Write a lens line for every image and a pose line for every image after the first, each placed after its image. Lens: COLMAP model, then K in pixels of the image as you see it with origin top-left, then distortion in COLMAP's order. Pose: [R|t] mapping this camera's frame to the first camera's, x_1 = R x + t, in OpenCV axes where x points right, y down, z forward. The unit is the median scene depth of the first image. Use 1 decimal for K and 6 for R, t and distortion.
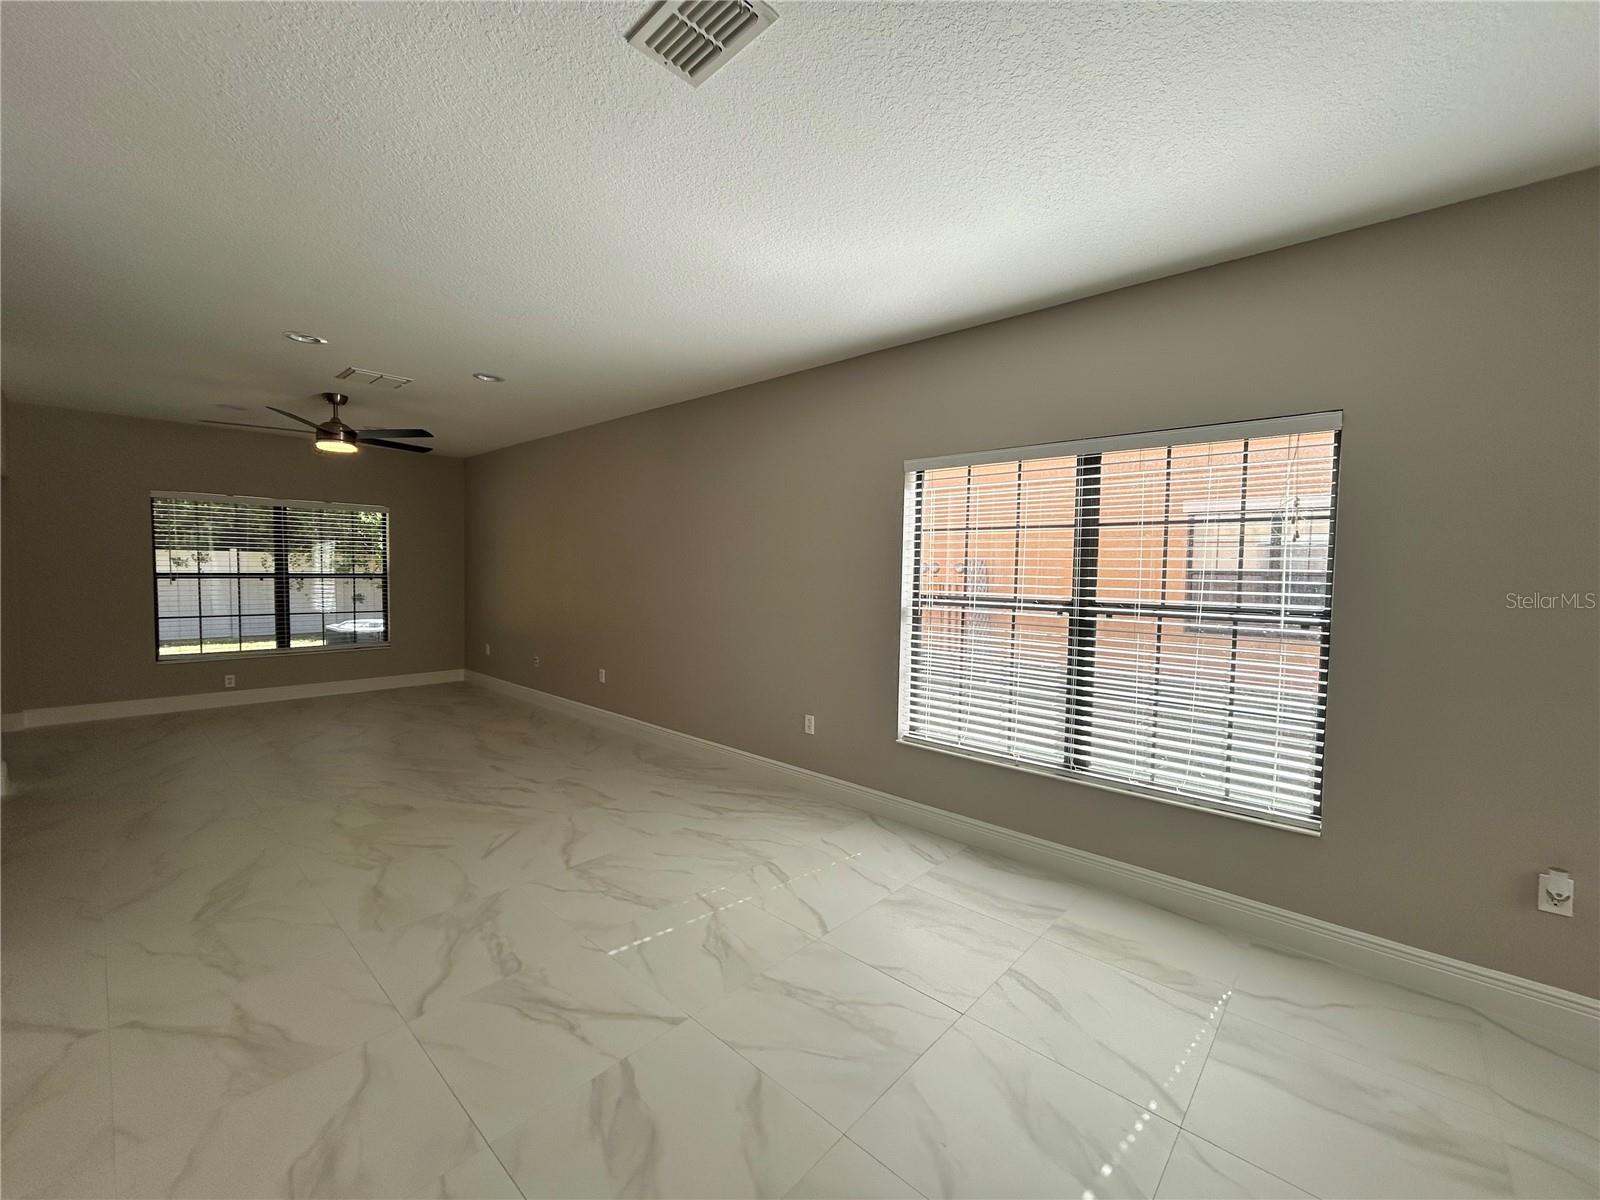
lens RADIAL K [[648.5, 0, 800.7], [0, 648.5, 595.5], [0, 0, 1]] dist [-0.002741, 0.001431]
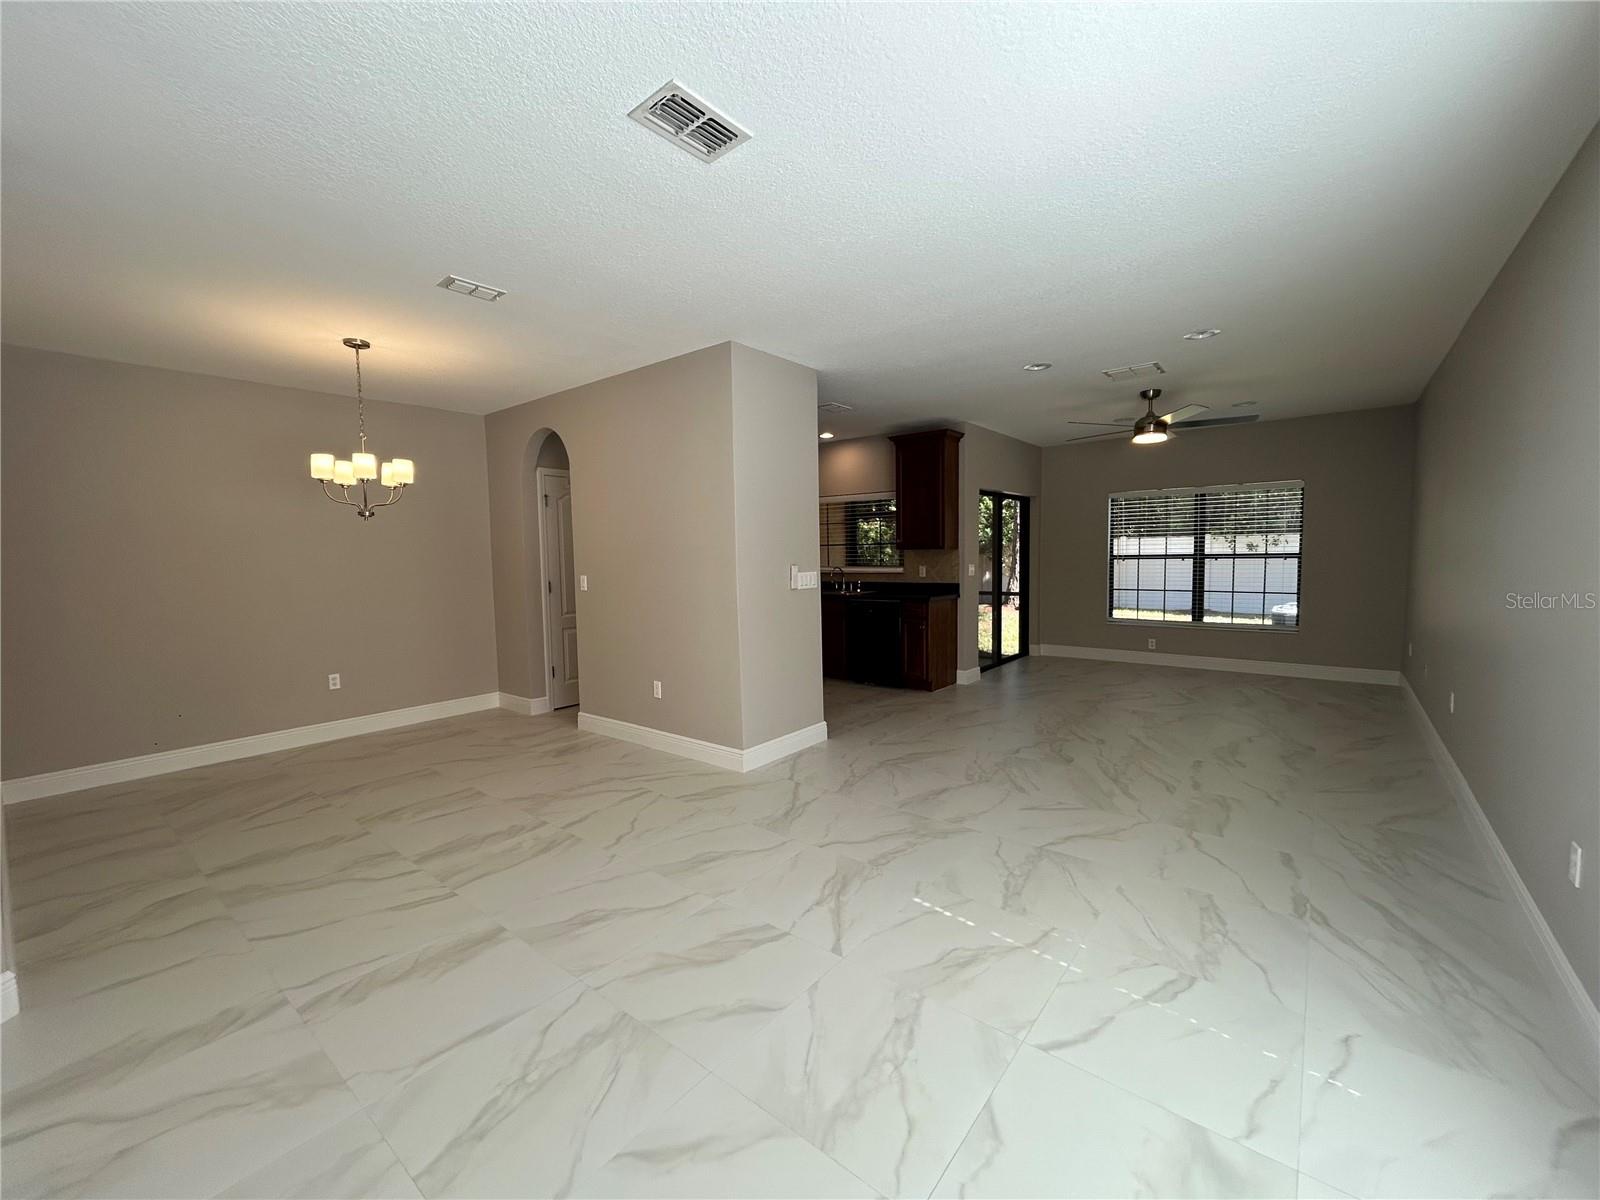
lens RADIAL K [[648.5, 0, 809.0], [0, 648.5, 605.5], [0, 0, 1]] dist [-0.002741, 0.001431]
pose [[0.067587, 0.065658, -0.995551, 0.405773], [-0.021747, 0.997692, 0.064323, -0.005168], [0.997476, 0.017303, 0.068859, 0.395999]]
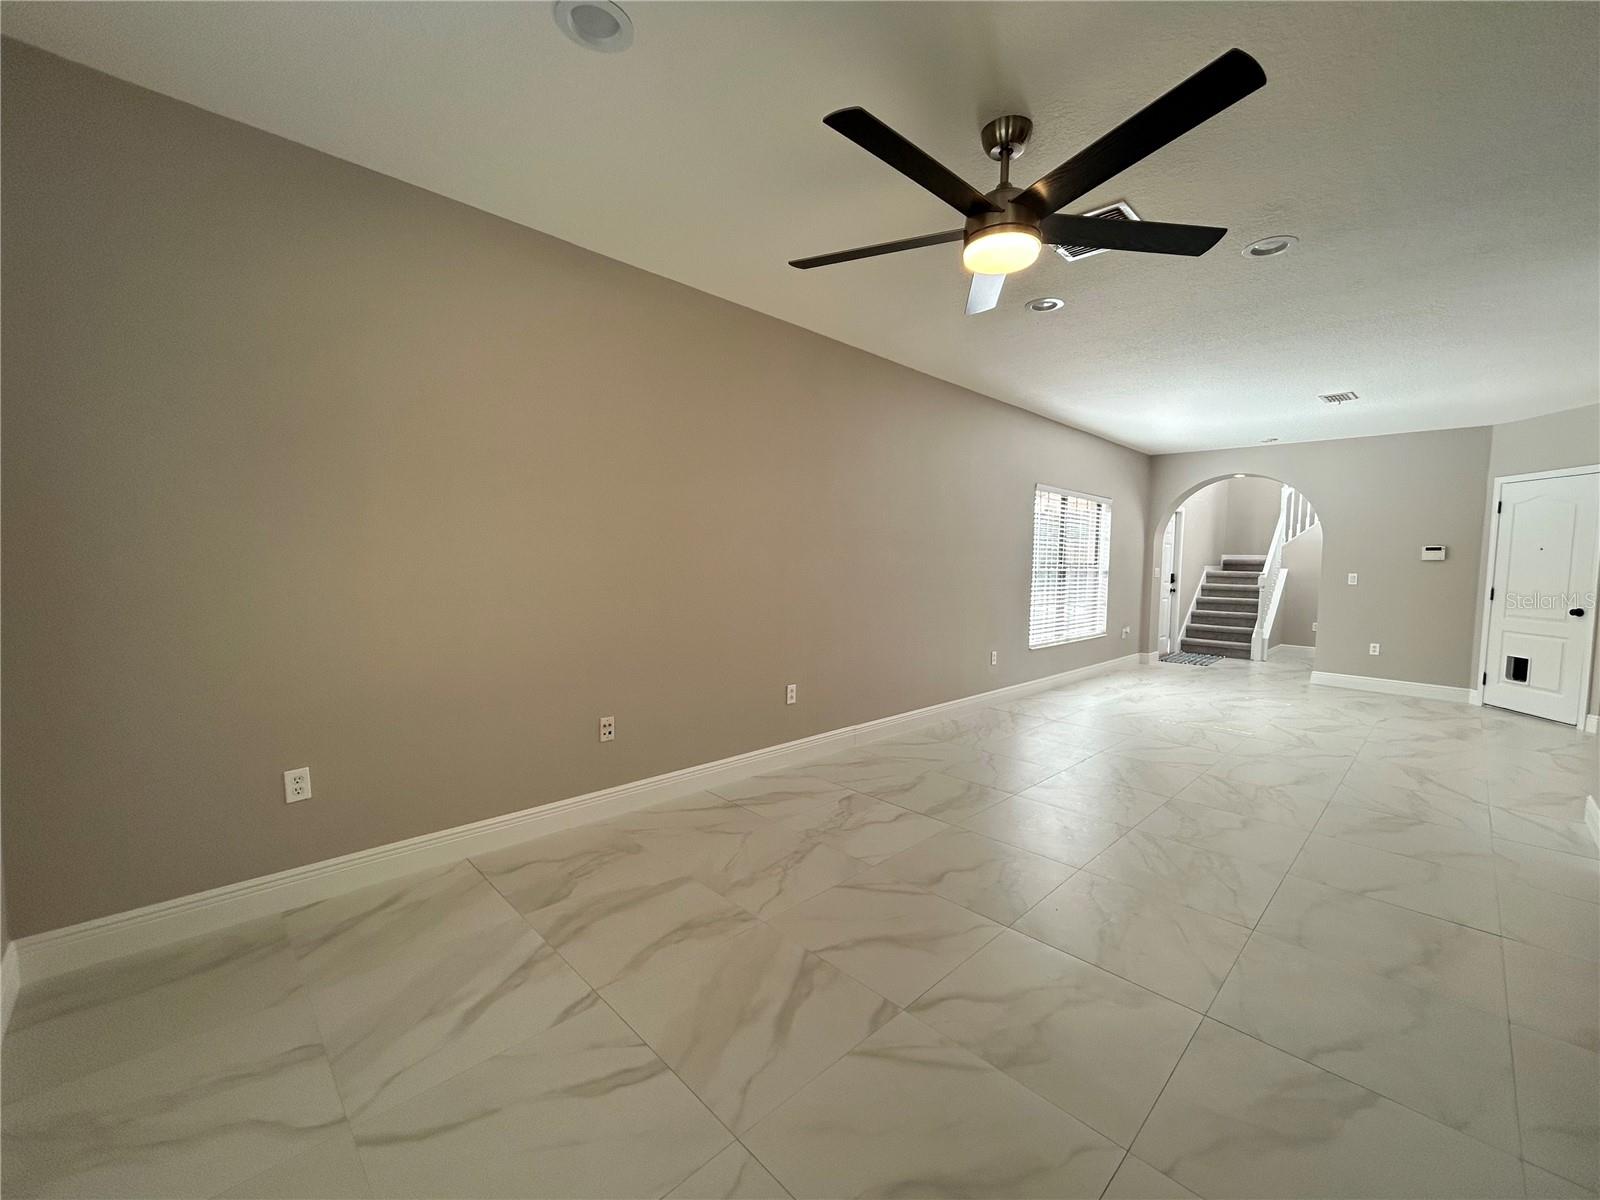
lens RADIAL K [[648.5, 0, 787.1], [0, 648.5, 597.4], [0, 0, 1]] dist [-0.002741, 0.001431]
pose [[0.078479, -0.091650, 0.992694, -1.348257], [0.018294, 0.995730, 0.090484, -0.063795], [-0.996748, 0.011059, 0.079821, 1.272265]]
